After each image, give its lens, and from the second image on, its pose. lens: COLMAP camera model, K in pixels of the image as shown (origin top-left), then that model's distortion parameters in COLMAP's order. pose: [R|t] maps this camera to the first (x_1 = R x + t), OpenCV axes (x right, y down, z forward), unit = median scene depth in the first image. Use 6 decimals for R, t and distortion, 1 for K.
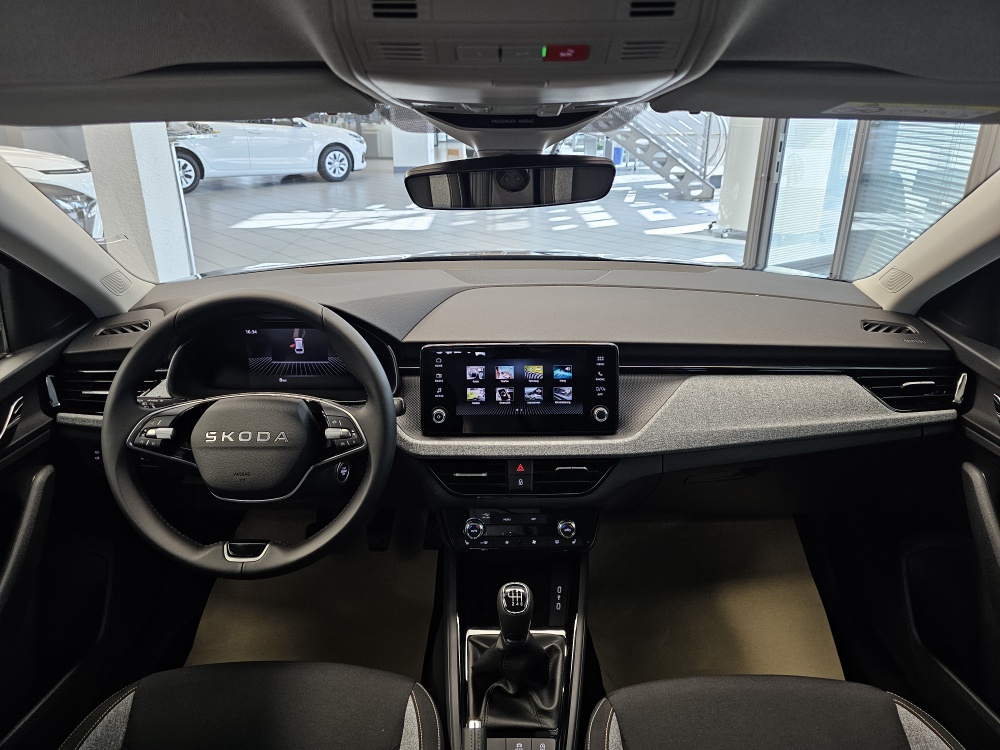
lens RADIAL K [[675.1, 0, 504.0], [0, 675.1, 365.1], [0, 0, 1]] dist [0.058387, -0.065079]
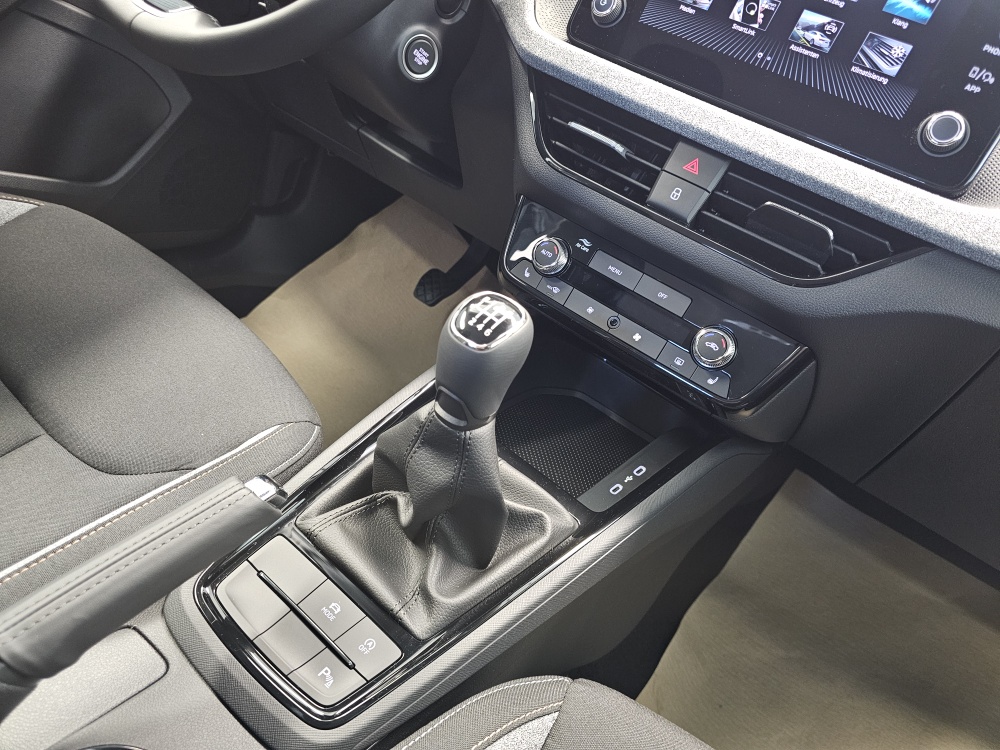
lens RADIAL K [[675.1, 0, 504.0], [0, 675.1, 365.1], [0, 0, 1]] dist [0.058387, -0.065079]
pose [[0.764878, 0.516168, -0.385400, 0.170844], [-0.503831, 0.852154, 0.141374, 0.263919], [0.401393, 0.086042, 0.911856, 0.543694]]
